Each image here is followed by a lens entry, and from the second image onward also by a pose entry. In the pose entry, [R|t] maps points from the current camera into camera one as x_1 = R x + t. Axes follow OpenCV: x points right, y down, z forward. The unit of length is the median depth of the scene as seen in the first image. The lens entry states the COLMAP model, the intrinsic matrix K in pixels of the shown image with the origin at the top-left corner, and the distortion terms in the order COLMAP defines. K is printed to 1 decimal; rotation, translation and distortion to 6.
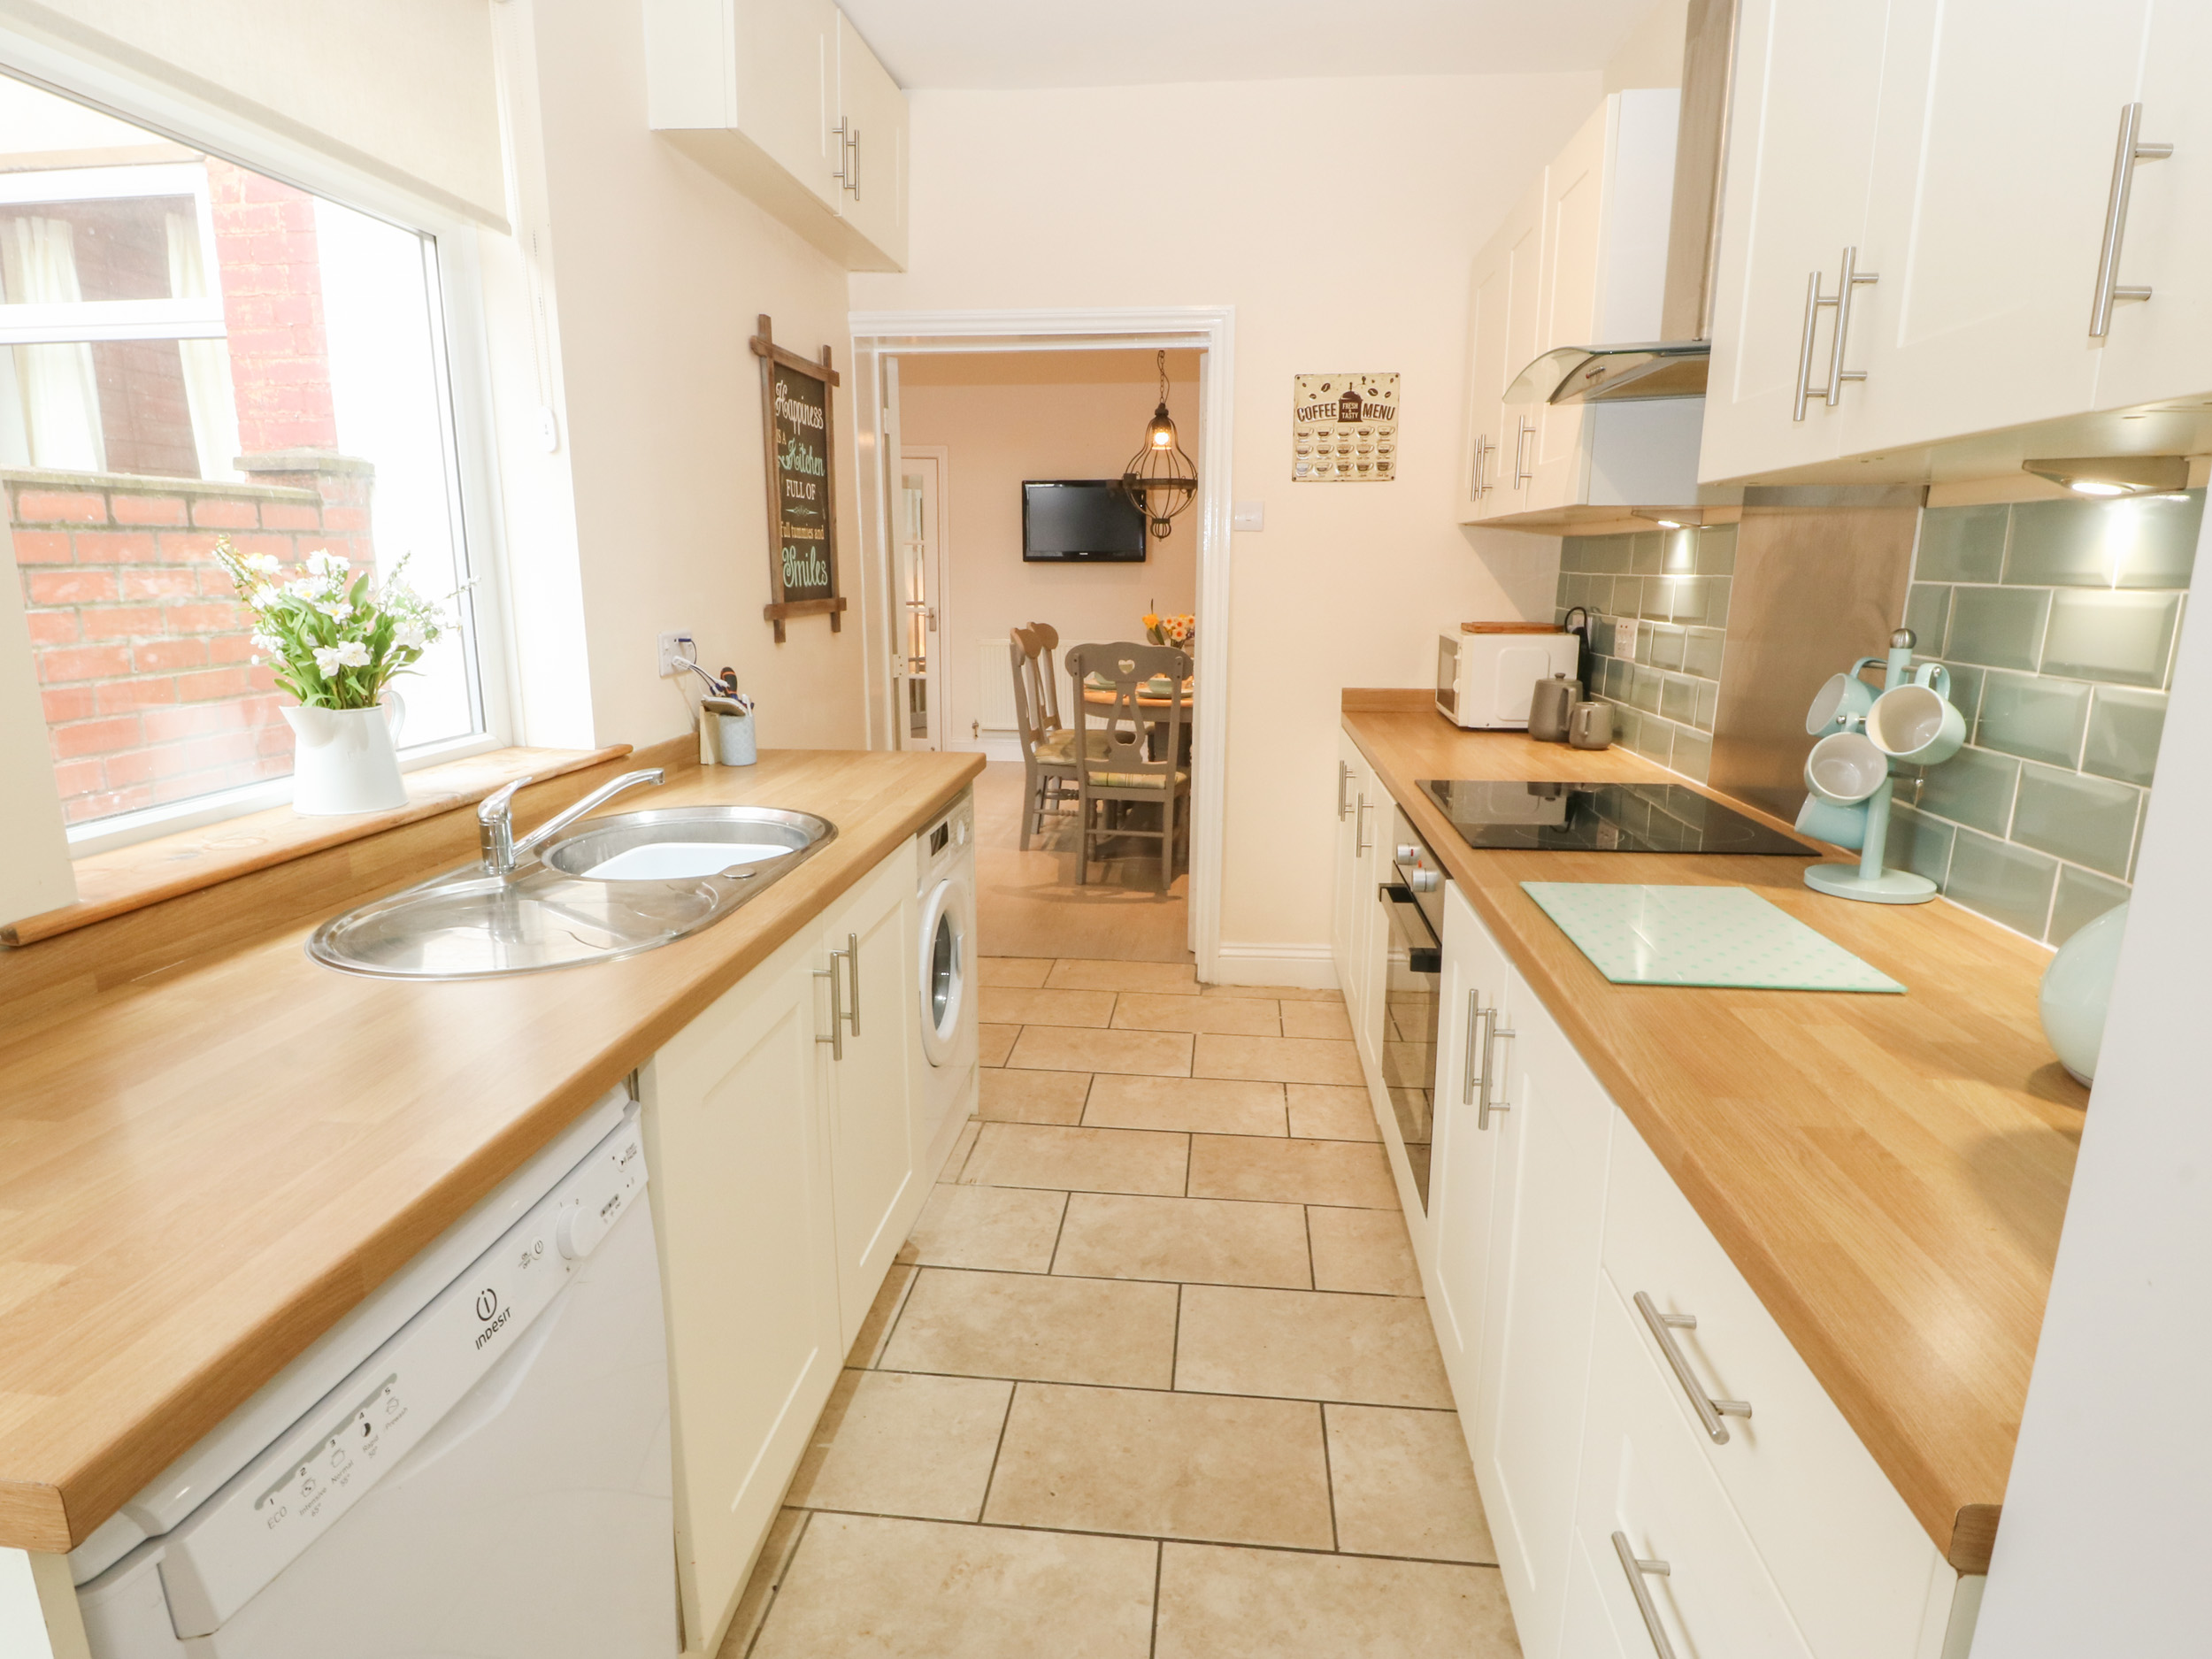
lens RADIAL K [[1164.8, 0, 1112.9], [0, 1164.8, 826.4], [0, 0, 1]] dist [-0.002183, -0.010333]
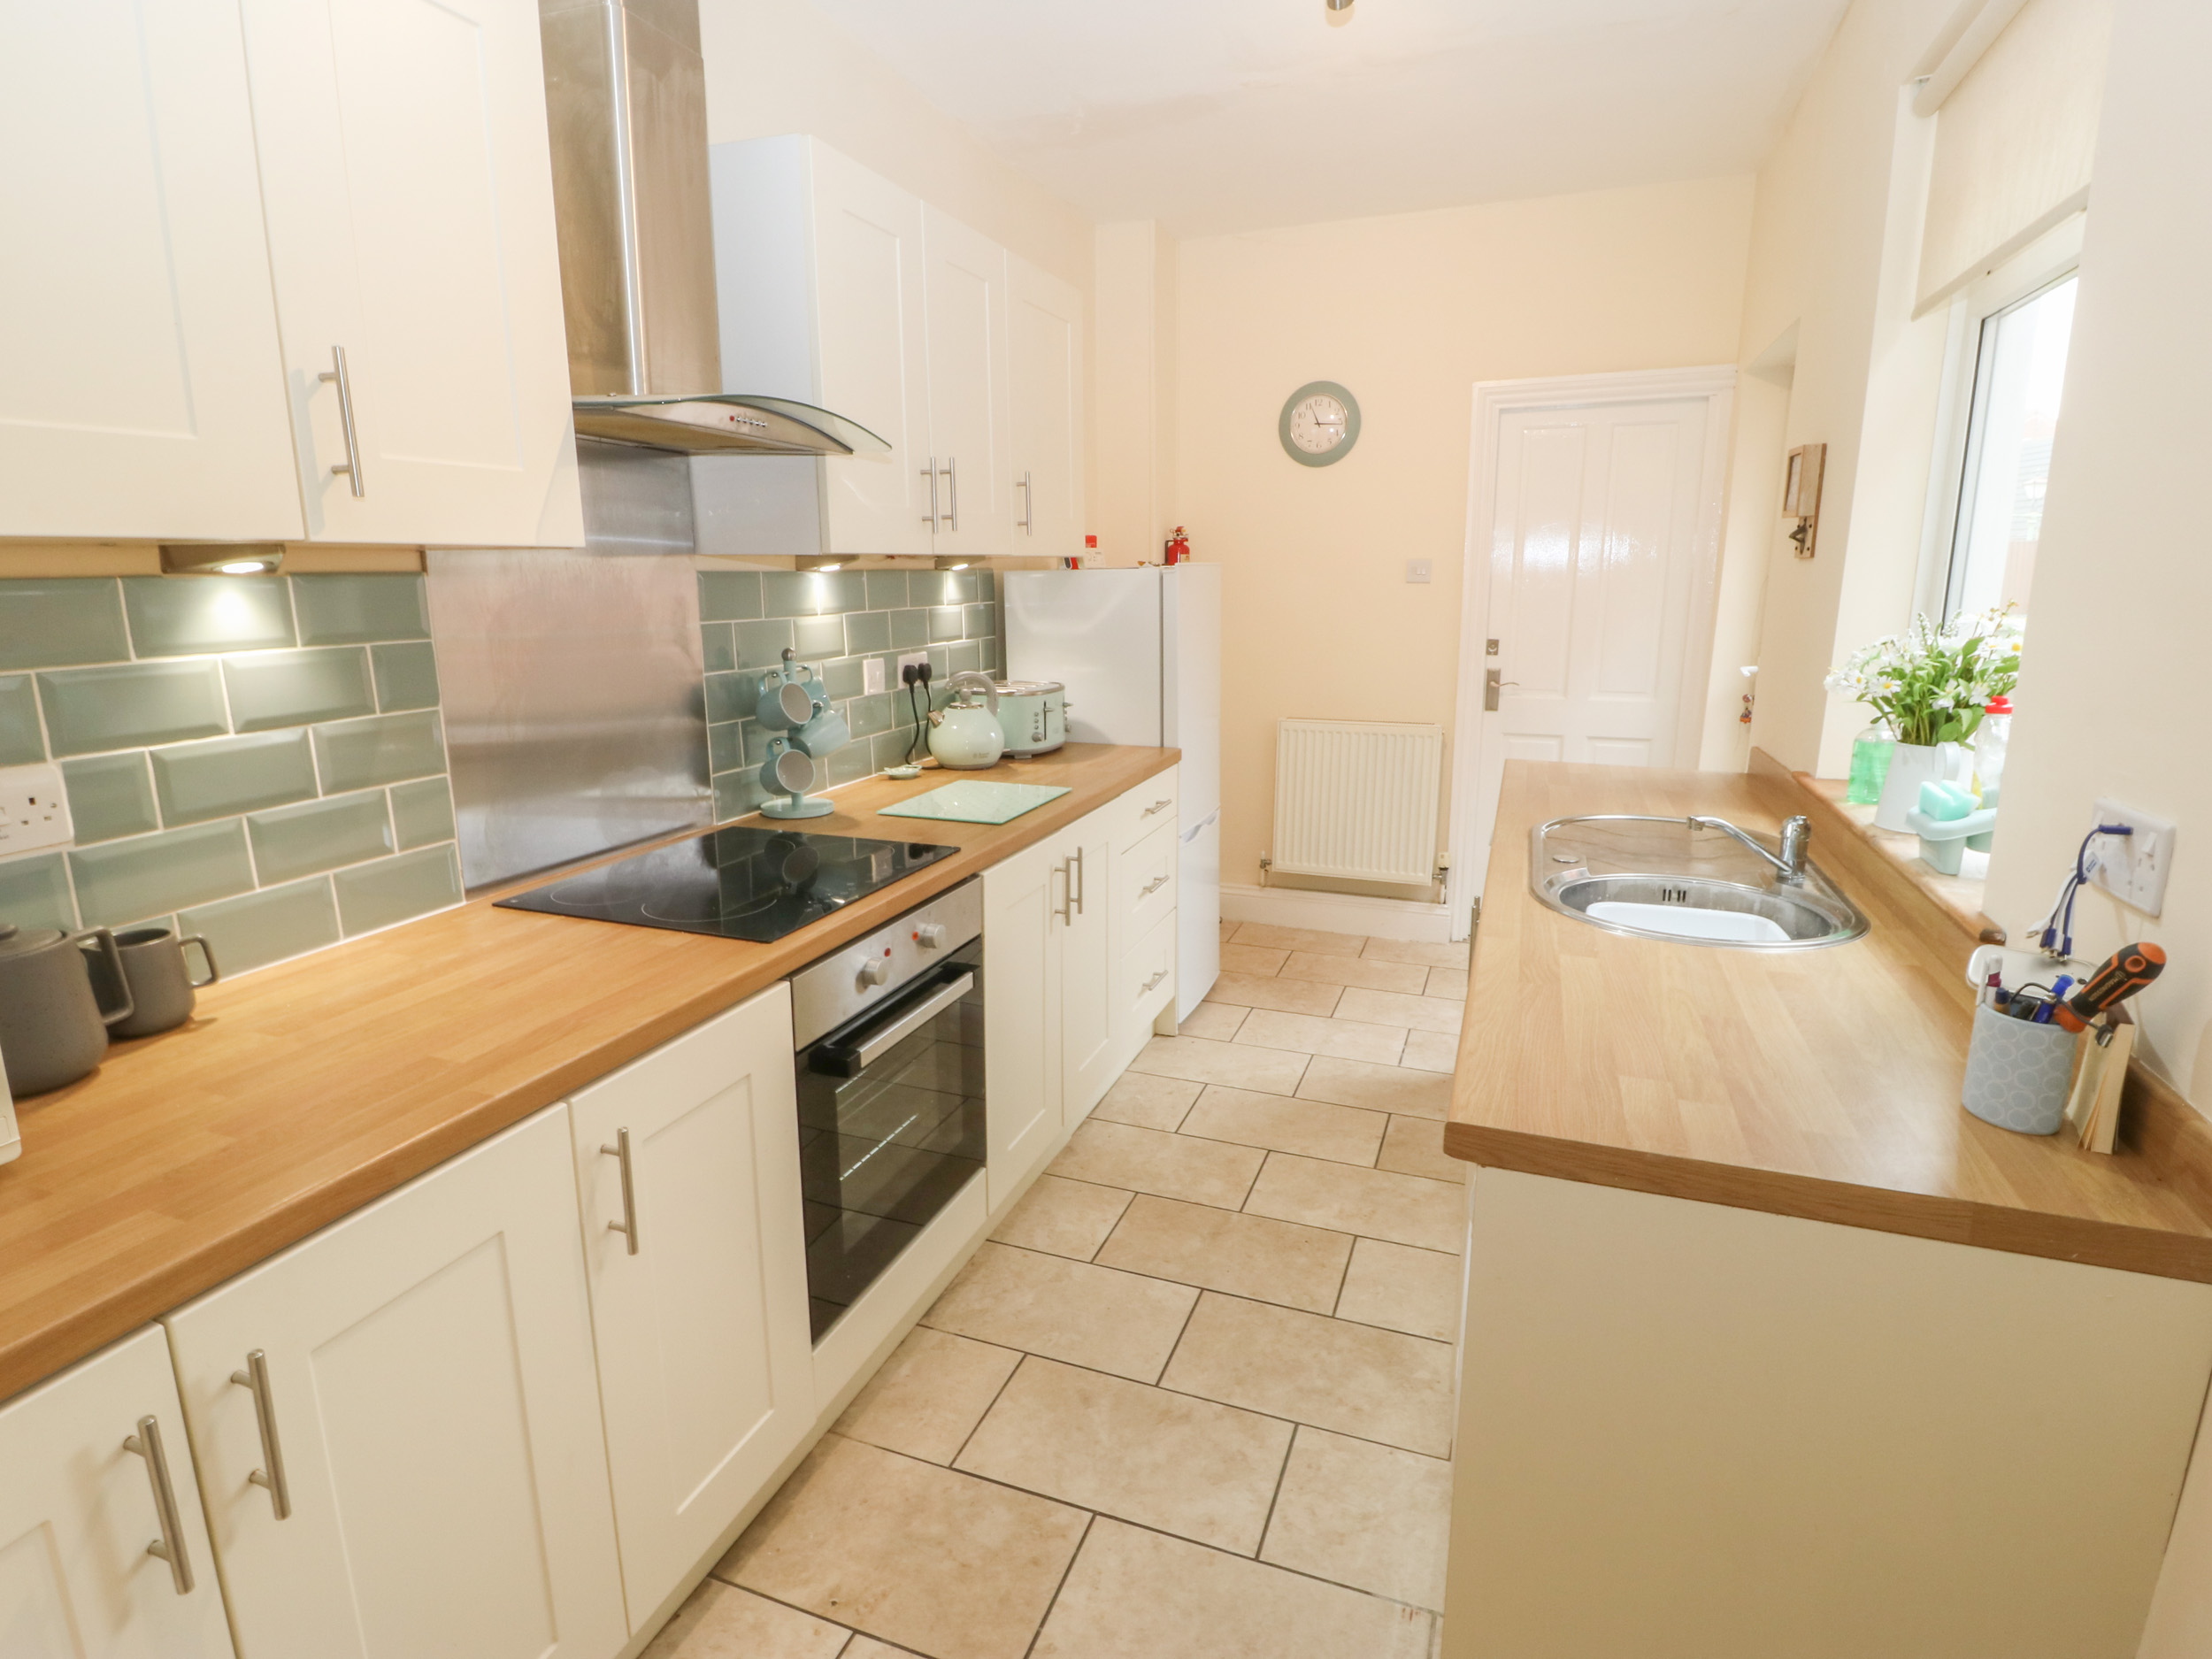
lens RADIAL K [[1164.8, 0, 1100.5], [0, 1164.8, 829.9], [0, 0, 1]] dist [-0.002183, -0.010333]
pose [[-0.966016, -0.061190, 0.251133, -0.124387], [0.052541, 0.904808, 0.422566, -0.479927], [-0.253084, 0.421401, -0.870844, 1.916297]]
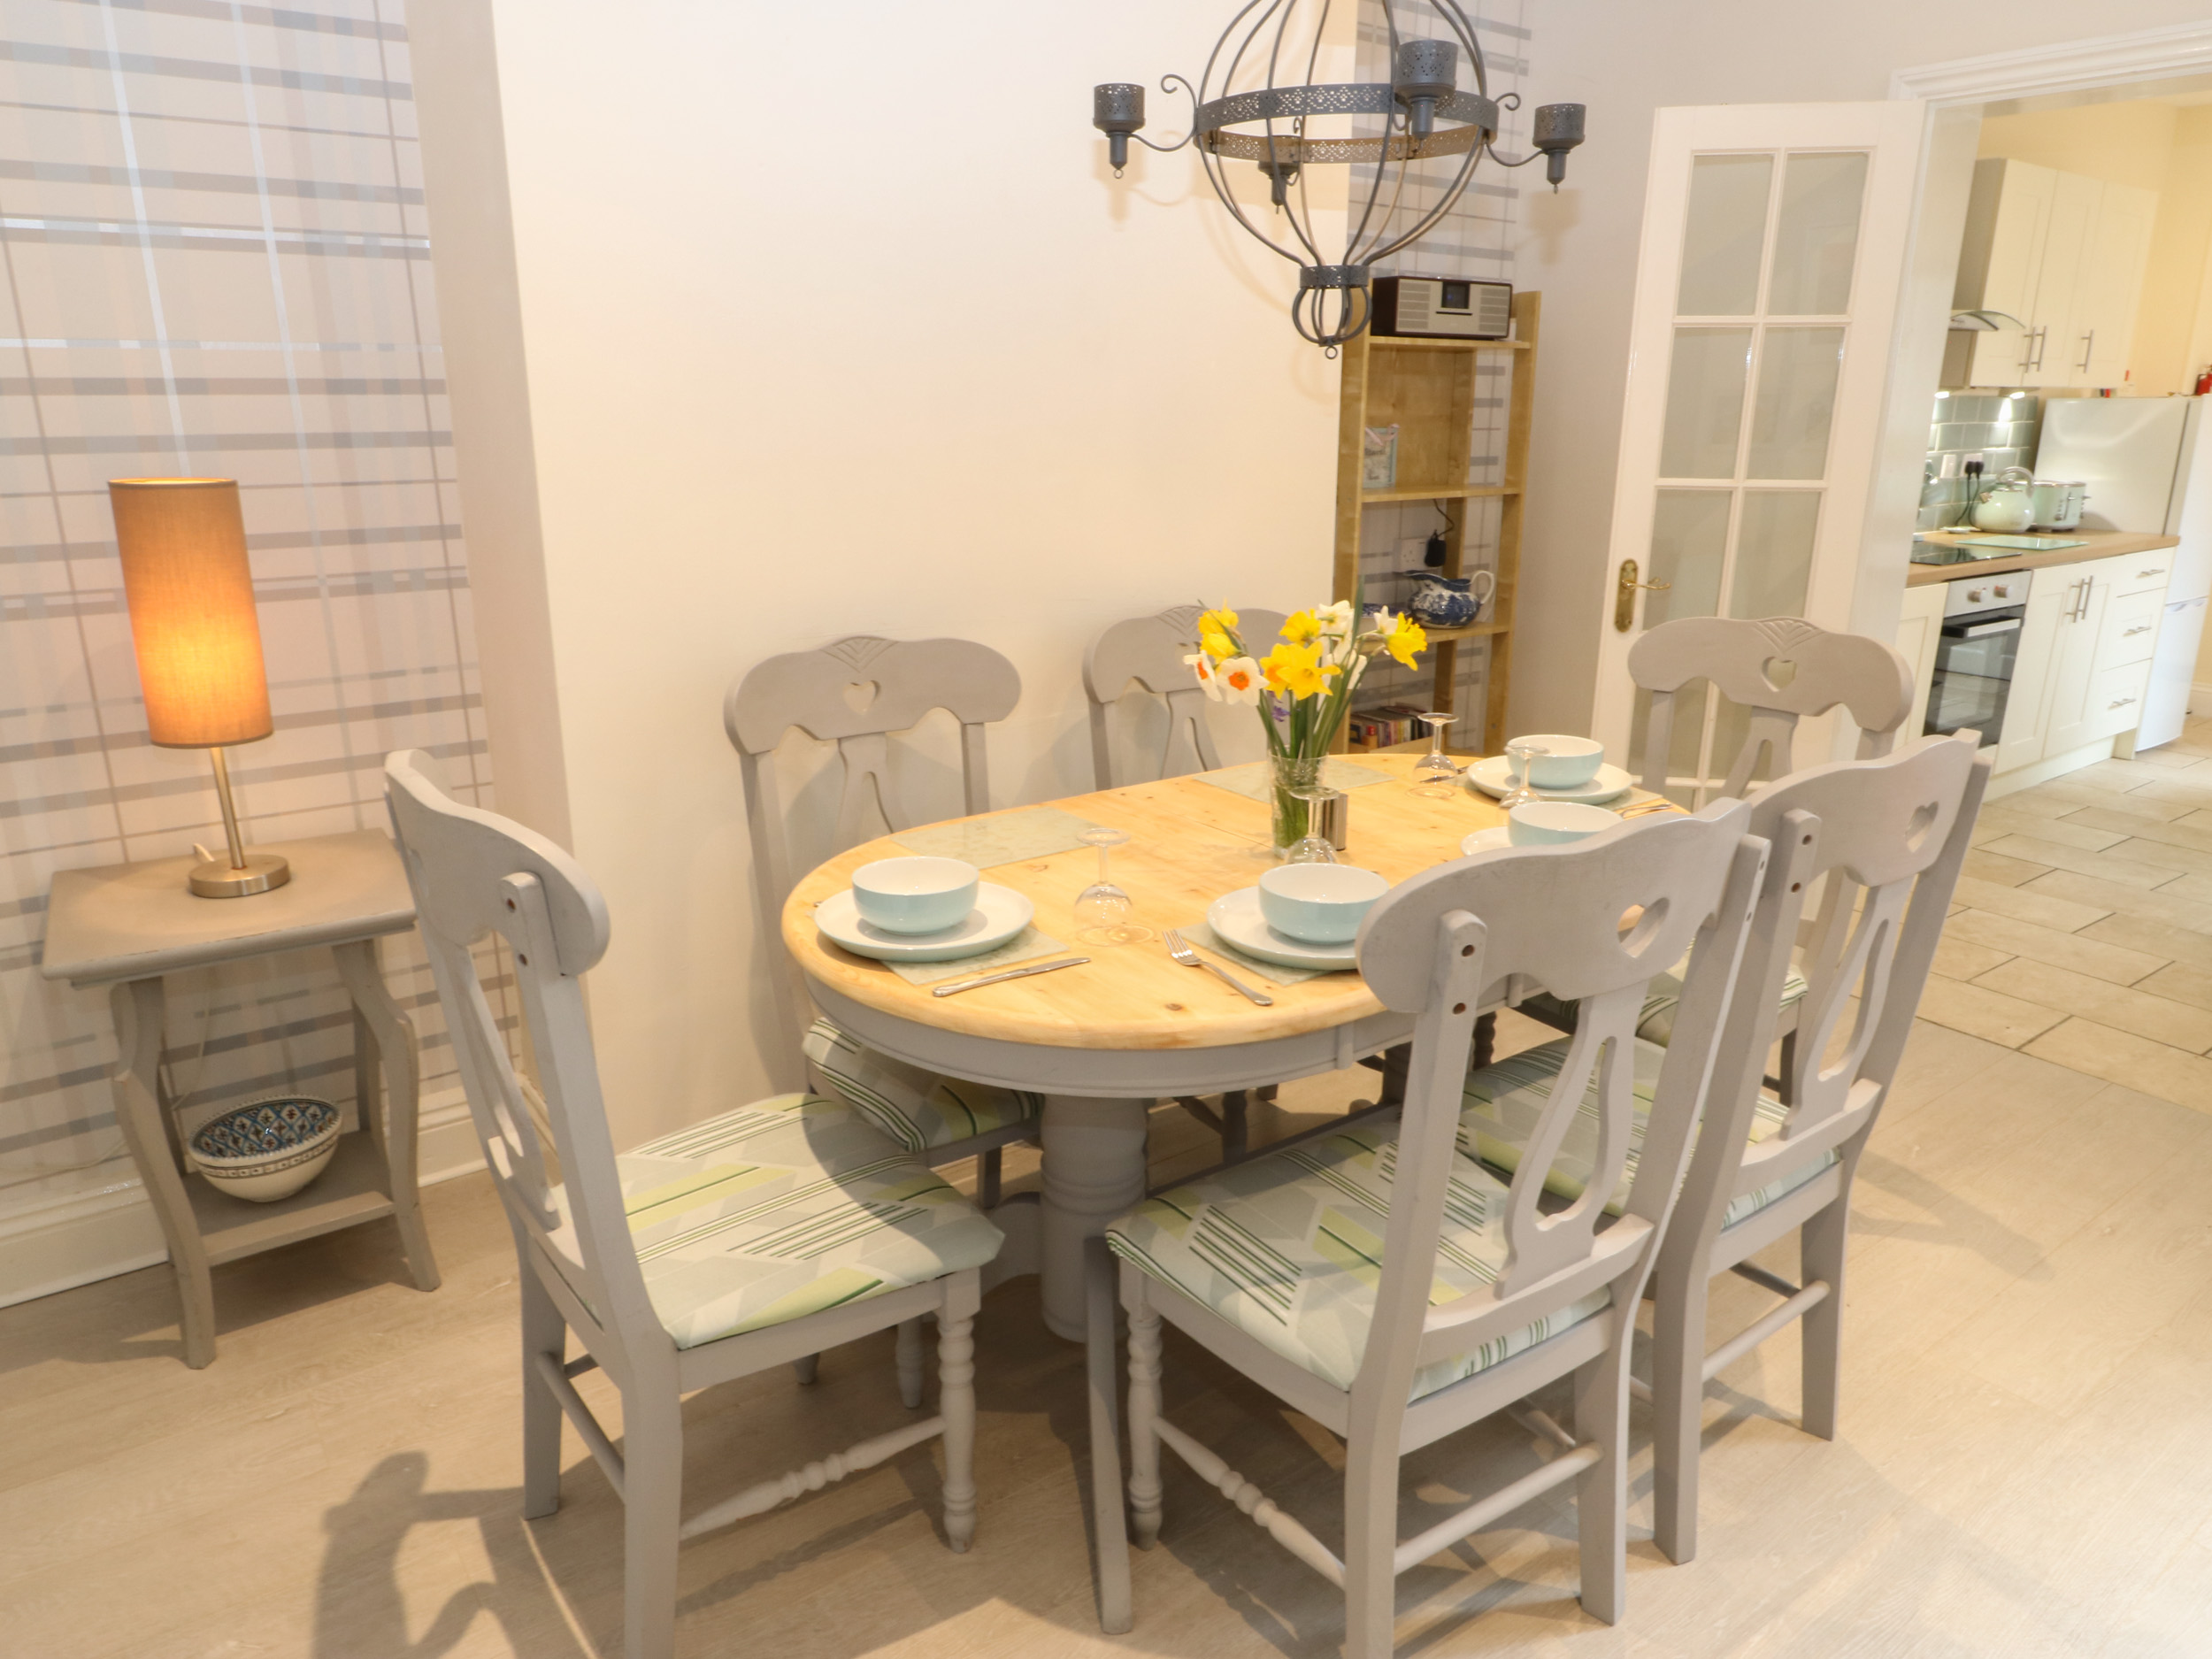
lens RADIAL K [[1417.9, 0, 1108.4], [0, 1417.9, 820.4], [0, 0, 1]] dist [-0.004629, 0.000420]
pose [[-0.667856, -0.219947, 0.711049, -0.501294], [0.155314, 0.893123, 0.422147, -0.864666], [-0.727905, 0.392370, -0.562317, 3.700433]]
